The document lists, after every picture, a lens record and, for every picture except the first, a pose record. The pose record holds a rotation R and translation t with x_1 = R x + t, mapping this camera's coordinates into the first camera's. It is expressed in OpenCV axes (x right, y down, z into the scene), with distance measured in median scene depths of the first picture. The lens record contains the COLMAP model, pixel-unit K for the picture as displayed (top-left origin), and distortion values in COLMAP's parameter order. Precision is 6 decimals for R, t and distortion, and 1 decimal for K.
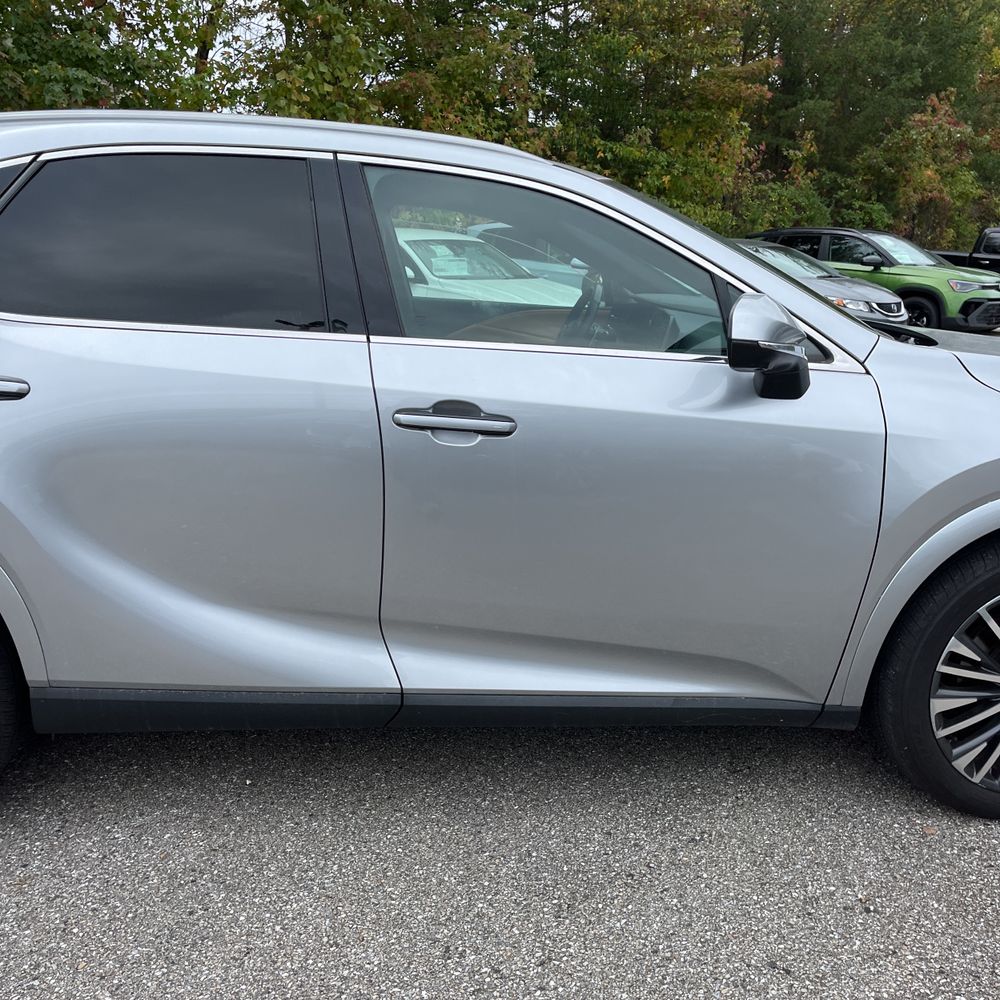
lens RADIAL K [[1018.6, 0, 501.1], [0, 1018.6, 505.7], [0, 0, 1]] dist [0.023349, 0.000000]
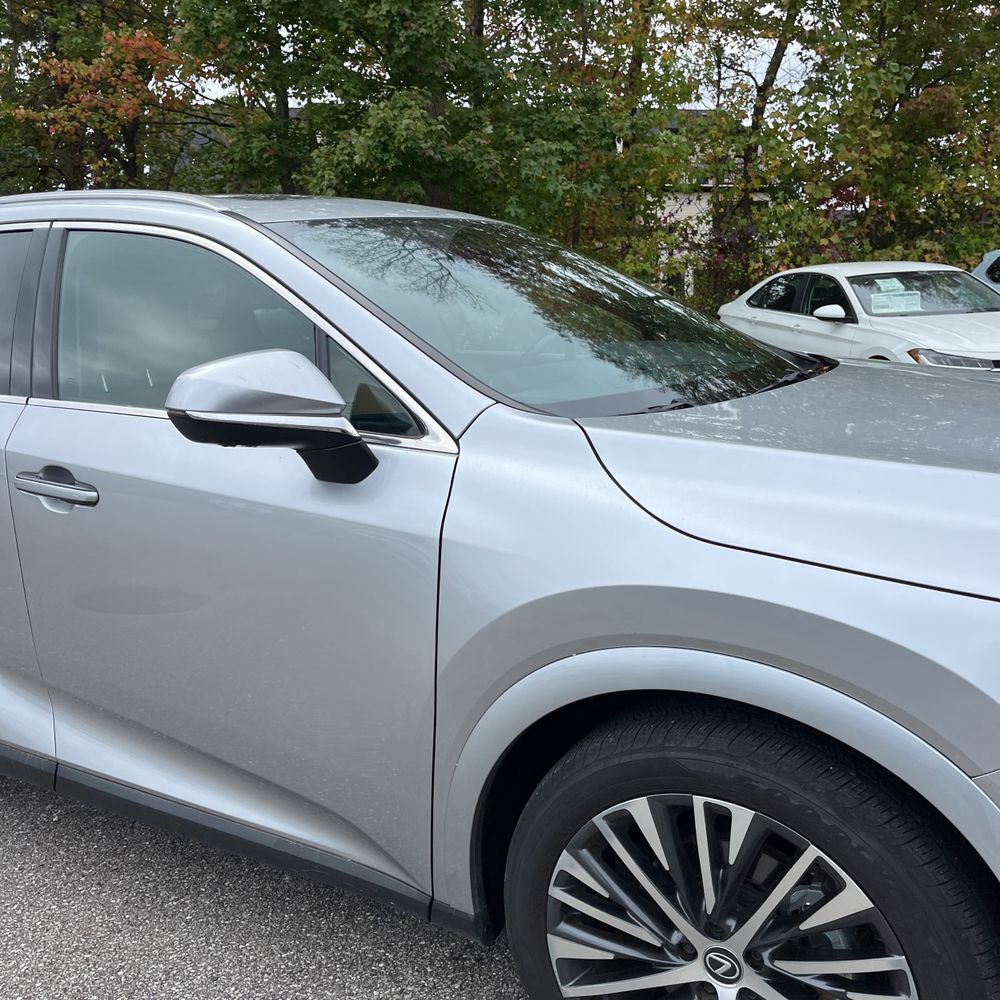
lens RADIAL K [[1018.6, 0, 496.8], [0, 1018.6, 494.1], [0, 0, 1]] dist [0.023349, 0.000000]
pose [[0.816452, 0.060236, -0.574262, 0.102856], [-0.089572, 0.995717, -0.022905, -0.011153], [0.570423, 0.070138, 0.818351, 0.054562]]
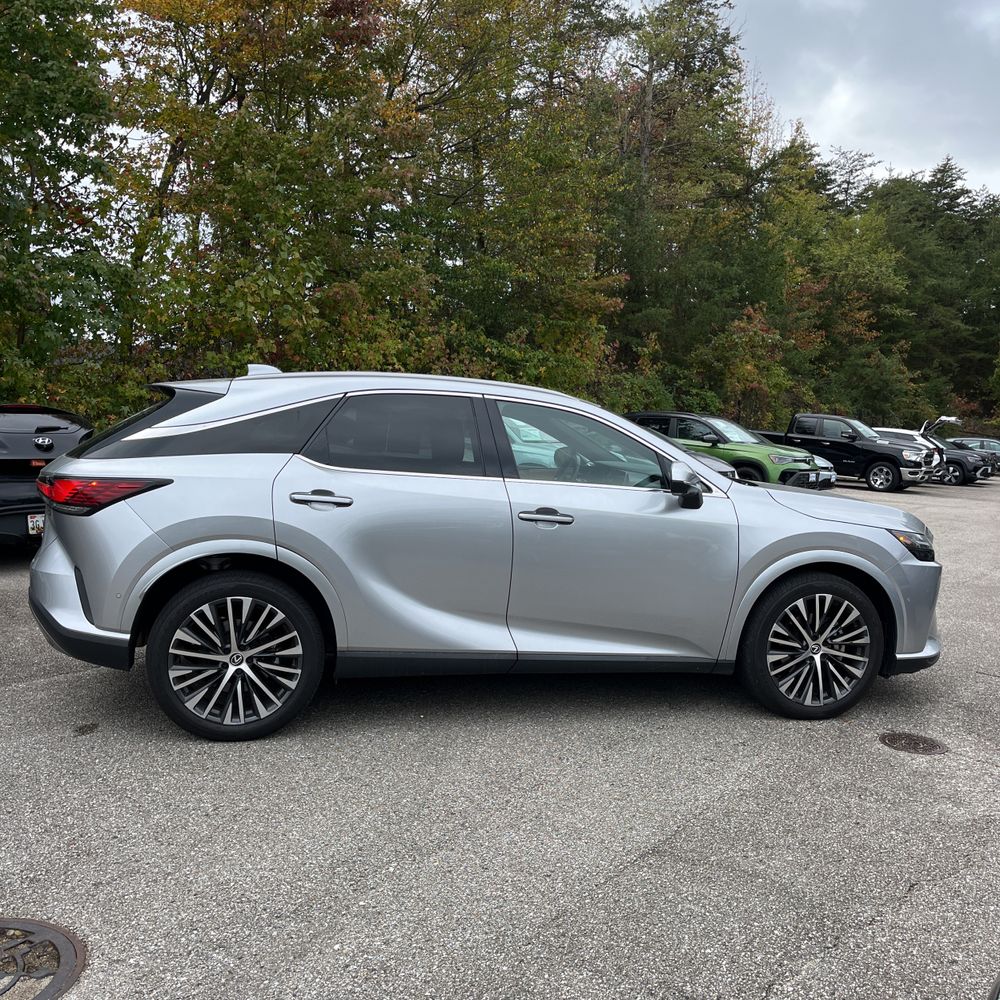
lens RADIAL K [[1018.6, 0, 504.3], [0, 1018.6, 502.1], [0, 0, 1]] dist [0.023349, 0.000000]
pose [[0.989270, 0.002562, 0.146073, -0.054165], [0.021677, 0.986205, -0.164101, 0.028462], [-0.144478, 0.165507, 0.975568, -0.131288]]
